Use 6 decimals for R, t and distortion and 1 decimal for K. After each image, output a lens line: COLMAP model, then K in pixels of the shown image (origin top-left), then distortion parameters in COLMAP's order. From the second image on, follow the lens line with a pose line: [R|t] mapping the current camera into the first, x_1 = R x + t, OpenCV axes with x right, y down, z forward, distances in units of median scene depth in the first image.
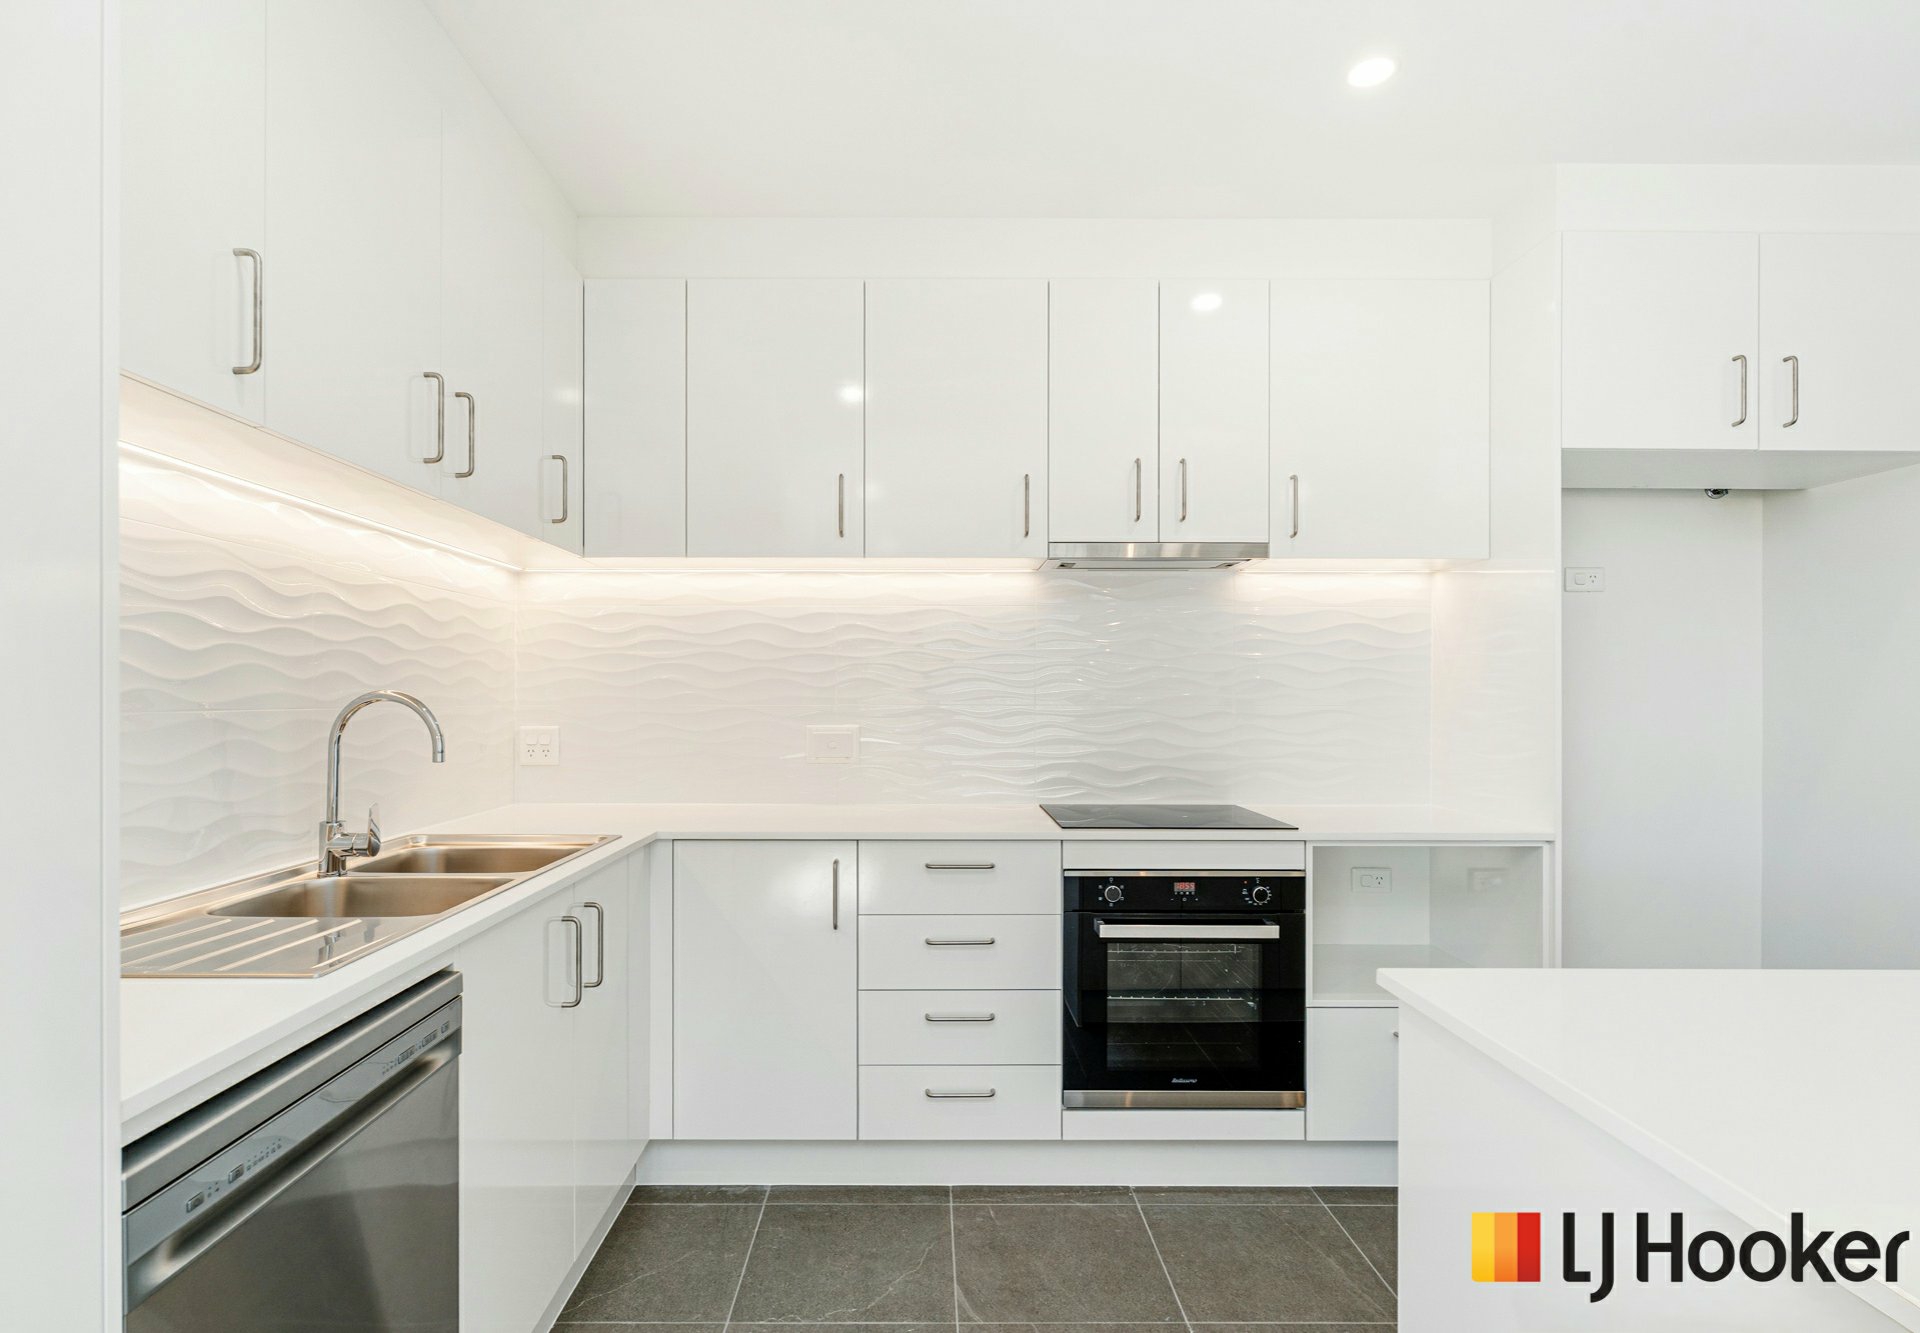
lens RADIAL K [[1007.2, 0, 935.6], [0, 1007.2, 683.3], [0, 0, 1]] dist [0.000039, -0.000192]
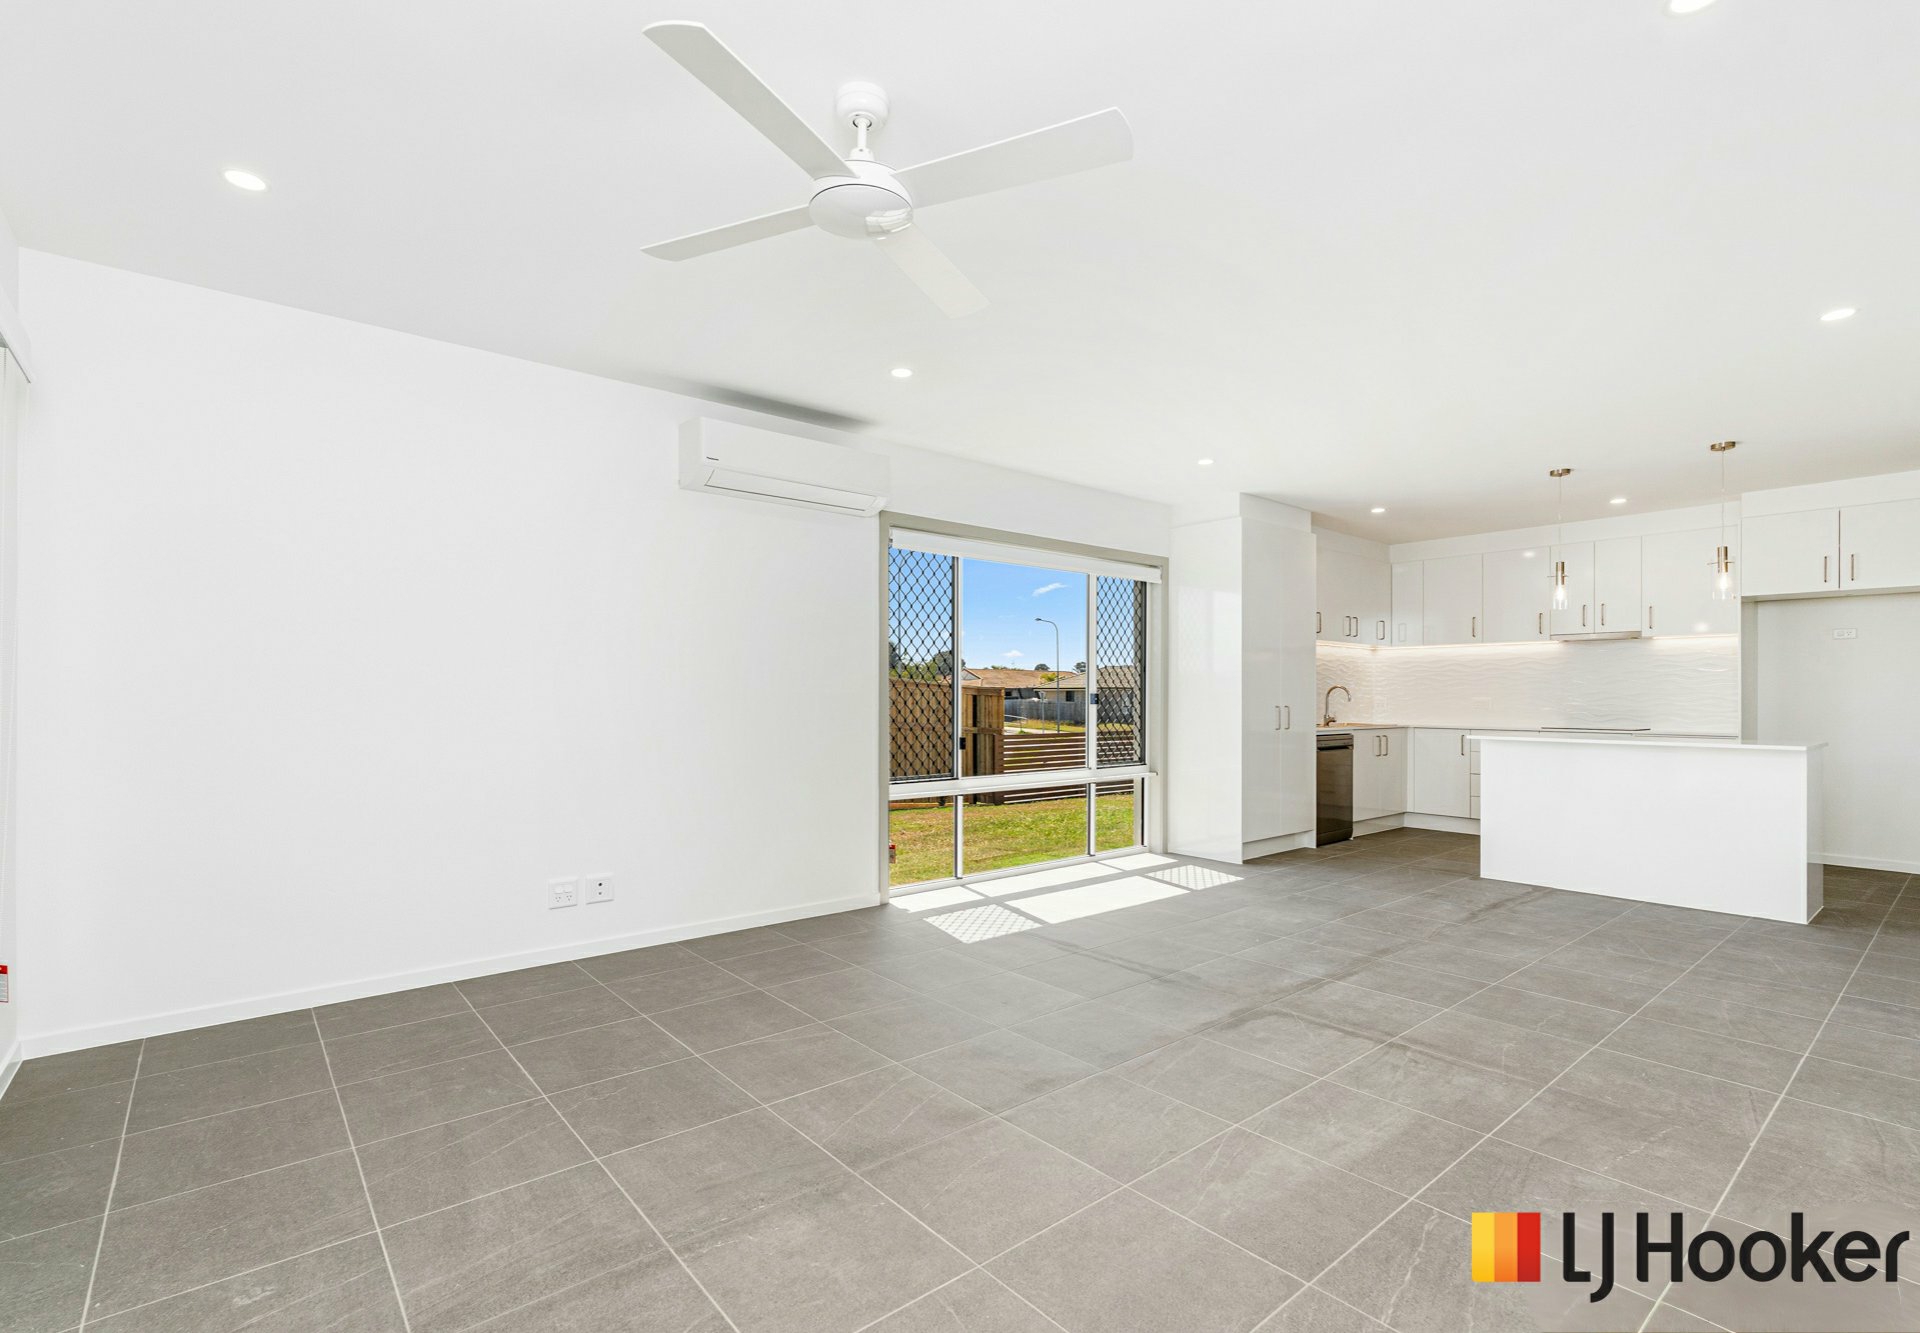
lens RADIAL K [[890.0, 0, 961.9], [0, 890.0, 683.9], [0, 0, 1]] dist [0.001060, 0.000452]
pose [[0.646542, -0.012124, -0.762782, 1.215379], [0.001081, 0.999887, -0.014976, 0.051149], [0.762878, 0.008858, 0.646482, -2.478963]]
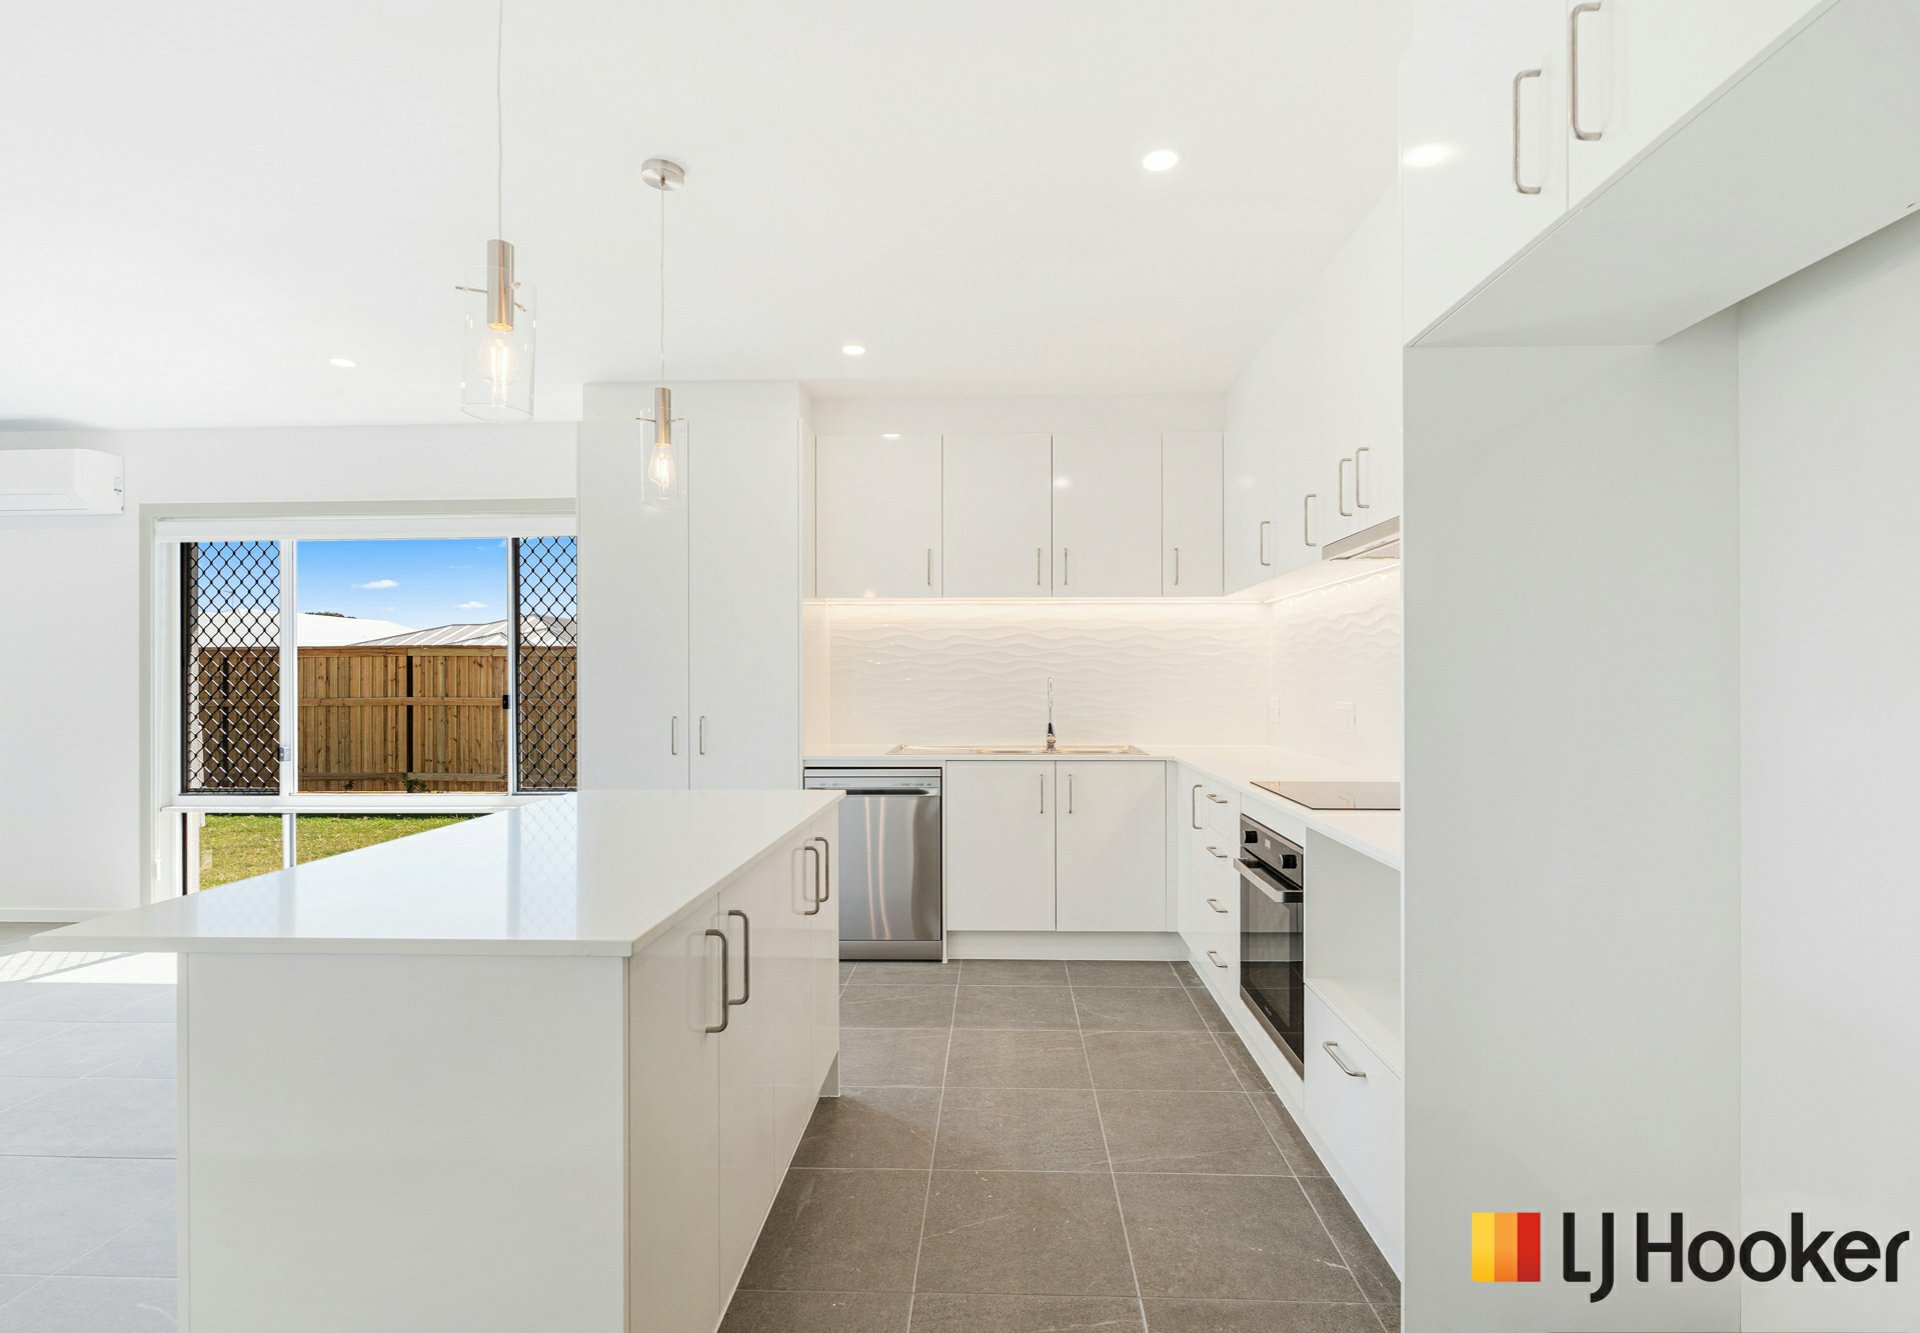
lens RADIAL K [[895.4, 0, 973.2], [0, 895.4, 675.3], [0, 0, 1]] dist [-0.005266, -0.000400]
pose [[-0.032066, -0.006371, -0.999465, 1.420786], [0.007209, 0.999952, -0.006605, 0.015092], [0.999460, -0.007417, -0.032018, 0.766290]]
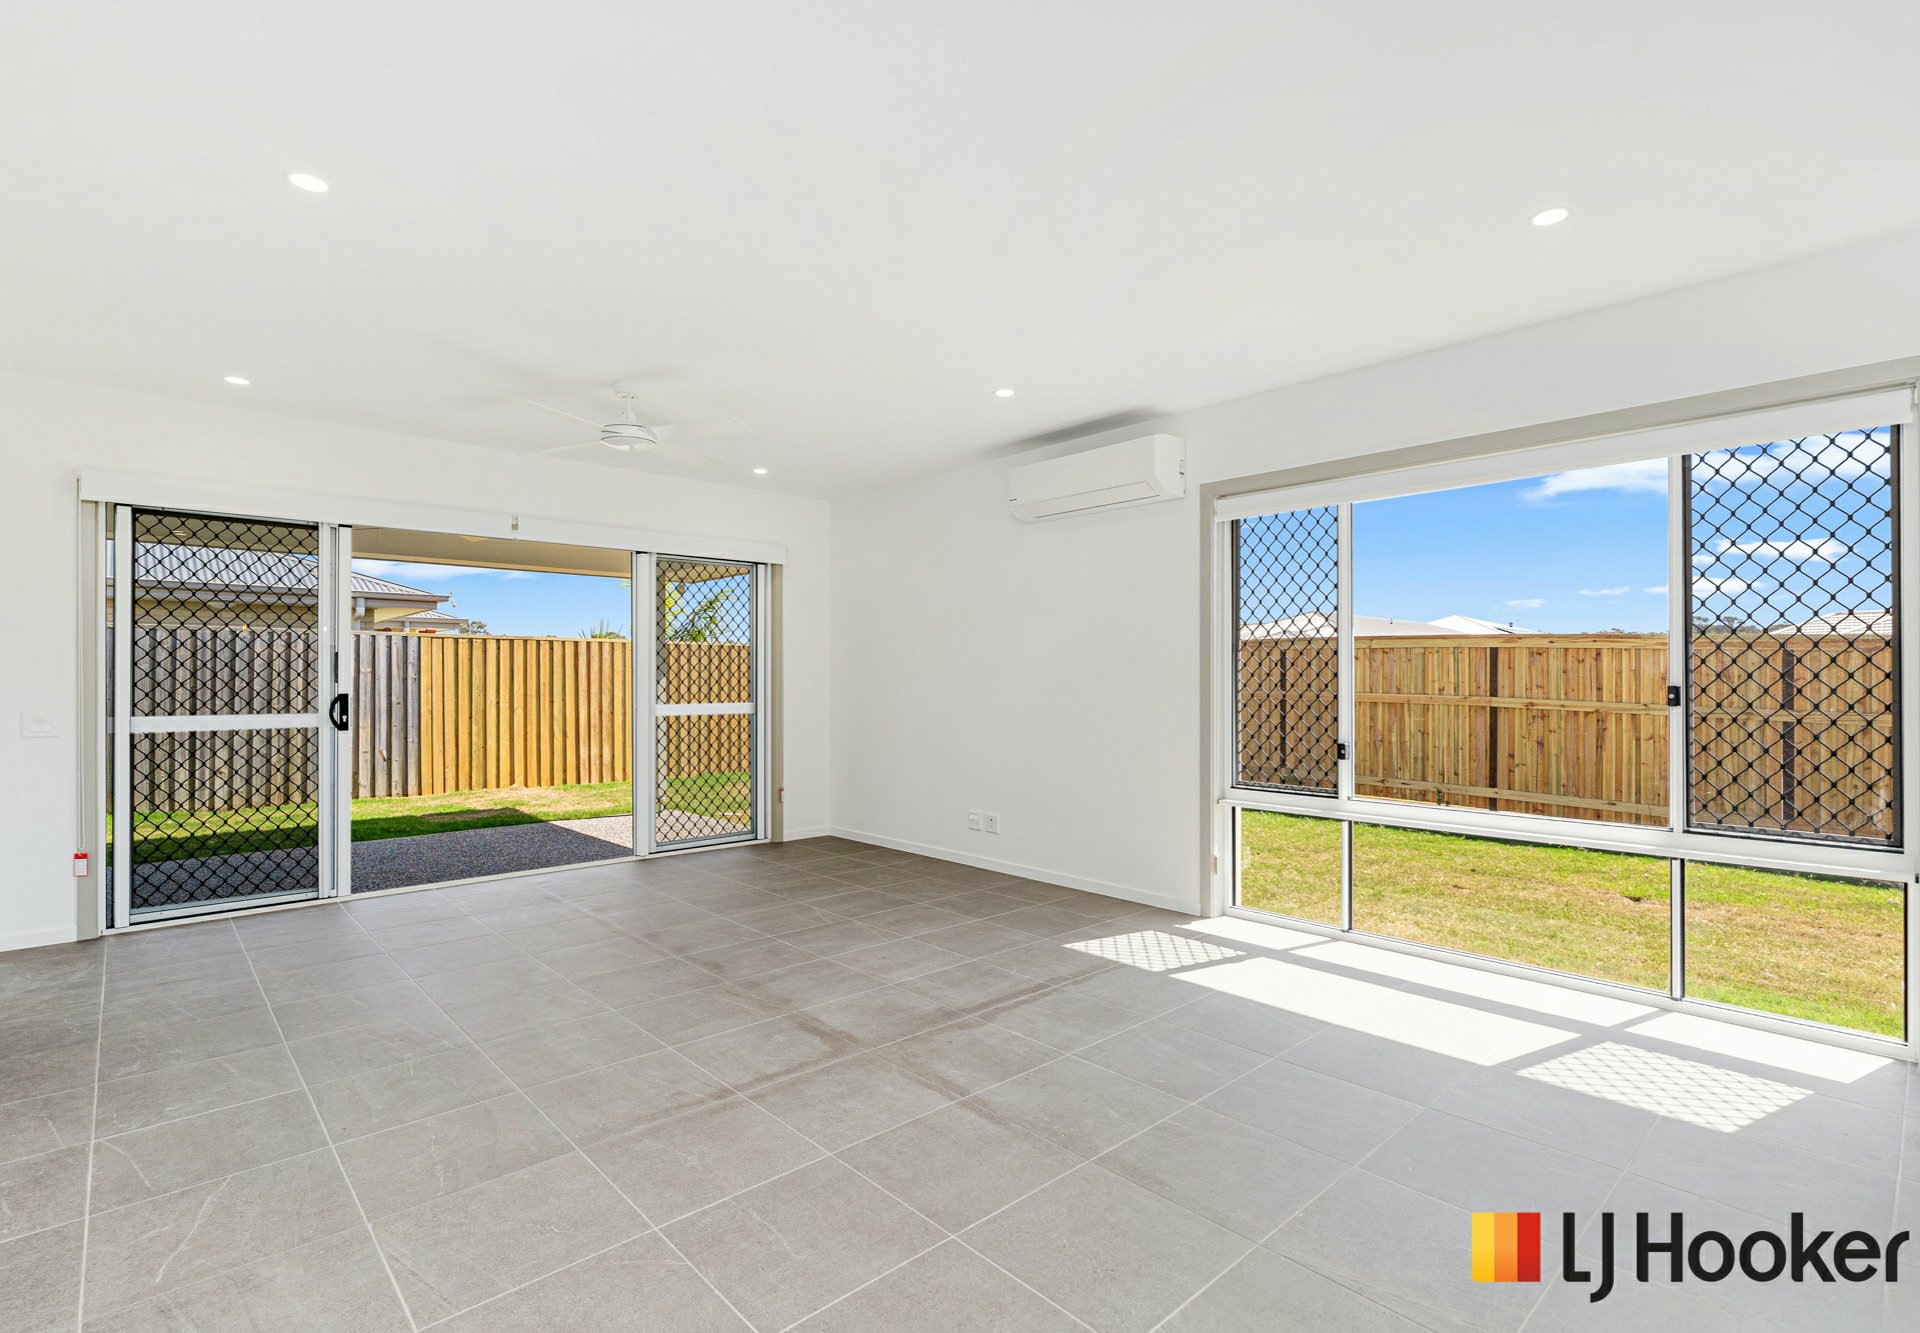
lens RADIAL K [[912.0, 0, 965.8], [0, 912.0, 674.8], [0, 0, 1]] dist [-0.002613, -0.000046]
pose [[-0.731431, -0.007185, -0.681877, 1.197937], [-0.001309, 0.999957, -0.009133, 0.036920], [0.681914, -0.005788, -0.731410, -0.089604]]
